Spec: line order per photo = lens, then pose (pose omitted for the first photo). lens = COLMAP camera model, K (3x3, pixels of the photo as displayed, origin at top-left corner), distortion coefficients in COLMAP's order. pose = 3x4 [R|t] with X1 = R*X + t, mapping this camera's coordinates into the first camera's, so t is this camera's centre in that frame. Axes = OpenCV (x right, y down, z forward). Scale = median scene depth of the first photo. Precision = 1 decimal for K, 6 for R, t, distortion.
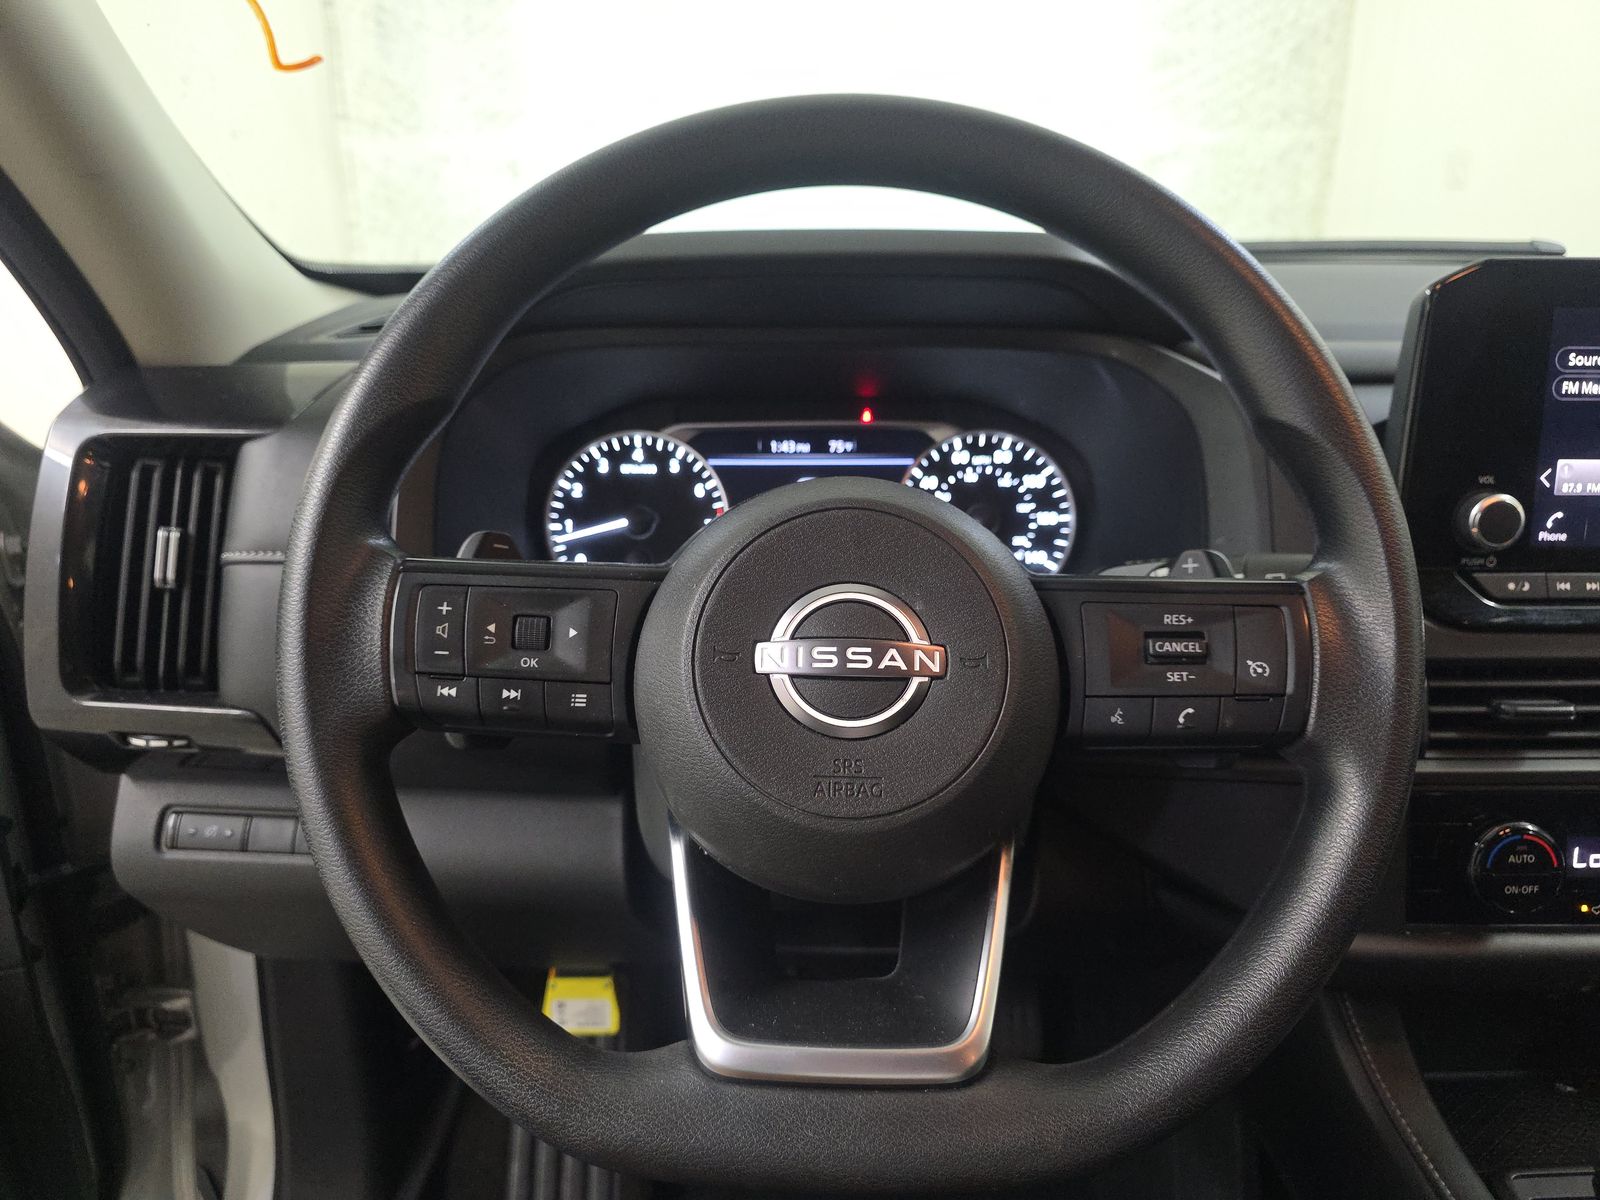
lens RADIAL K [[1078.0, 0, 798.6], [0, 1078.0, 593.7], [0, 0, 1]] dist [0.032311, -0.028118]
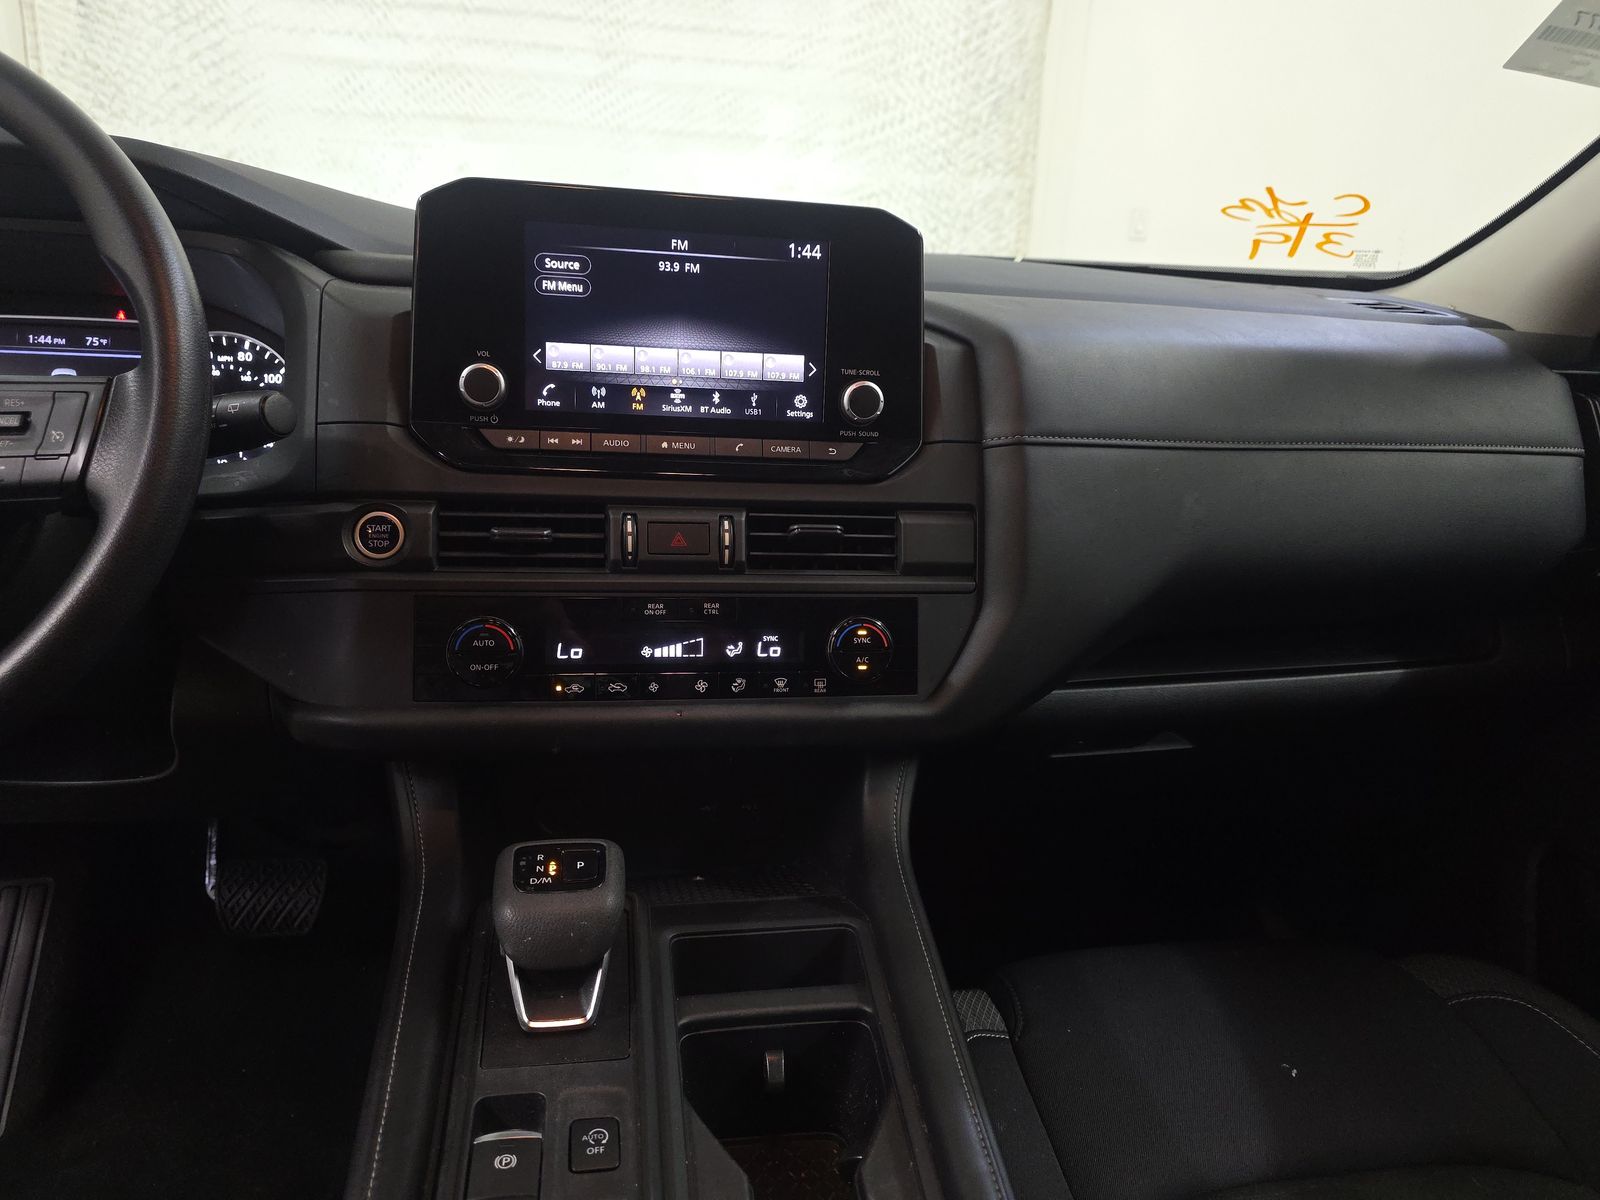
lens RADIAL K [[1078.0, 0, 801.3], [0, 1078.0, 606.8], [0, 0, 1]] dist [0.032311, -0.028118]
pose [[0.987406, 0.007234, 0.158043, 0.791324], [-0.004362, 0.999819, -0.018514, 0.211626], [-0.158149, 0.017591, 0.987259, -0.305680]]
